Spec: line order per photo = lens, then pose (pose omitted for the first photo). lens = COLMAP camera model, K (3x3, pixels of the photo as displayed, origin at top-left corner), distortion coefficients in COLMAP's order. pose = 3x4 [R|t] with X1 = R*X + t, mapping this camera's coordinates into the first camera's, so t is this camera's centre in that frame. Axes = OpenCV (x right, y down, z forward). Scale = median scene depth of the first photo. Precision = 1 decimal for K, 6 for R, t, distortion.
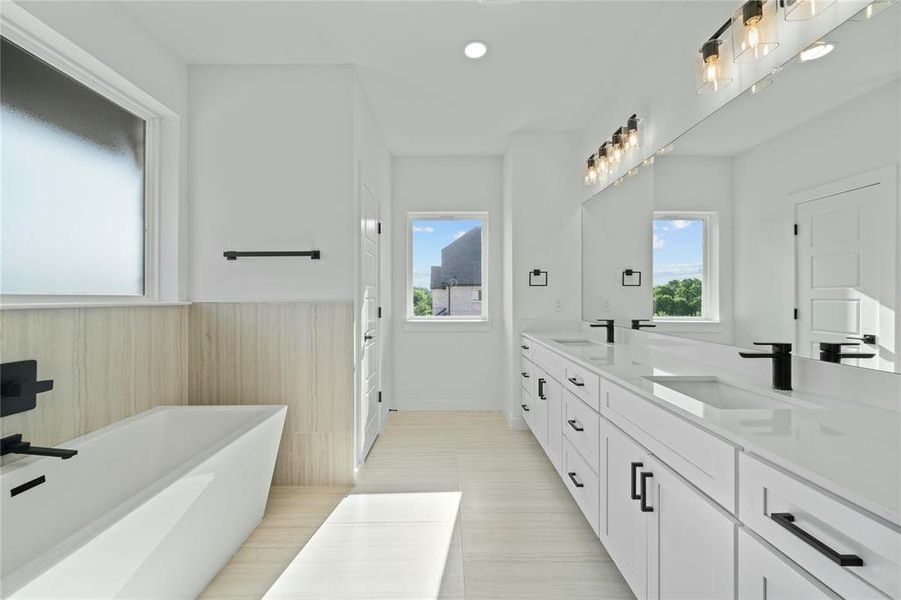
lens RADIAL K [[360.2, 0, 449.7], [0, 360.2, 293.9], [0, 0, 1]] dist [-0.002813, -0.000041]
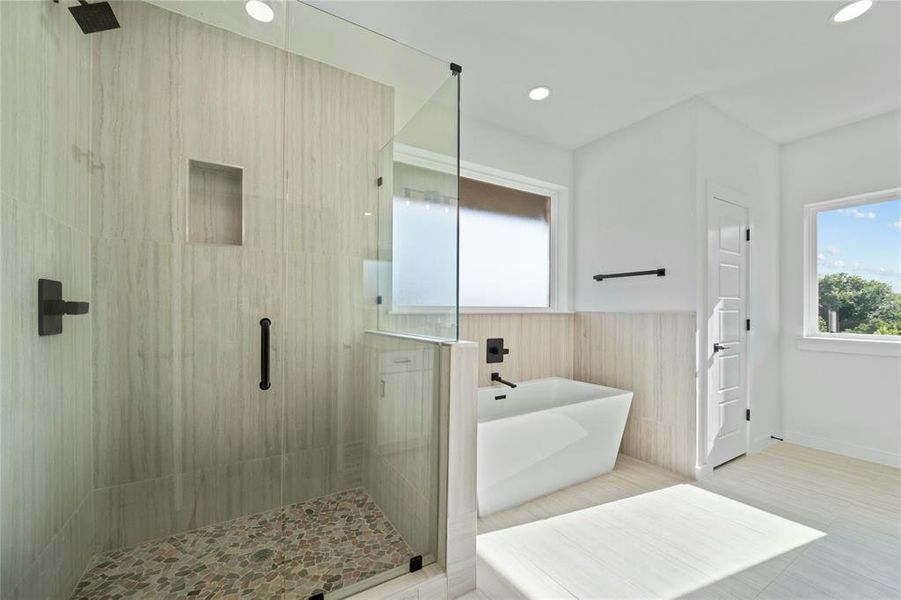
lens RADIAL K [[364.4, 0, 450.2], [0, 364.4, 319.2], [0, 0, 1]] dist [-0.001295, -0.000122]
pose [[0.519820, 0.029915, -0.853752, 0.289204], [0.004978, 0.999264, 0.038044, -0.004300], [0.854261, -0.024026, 0.519288, -0.211048]]
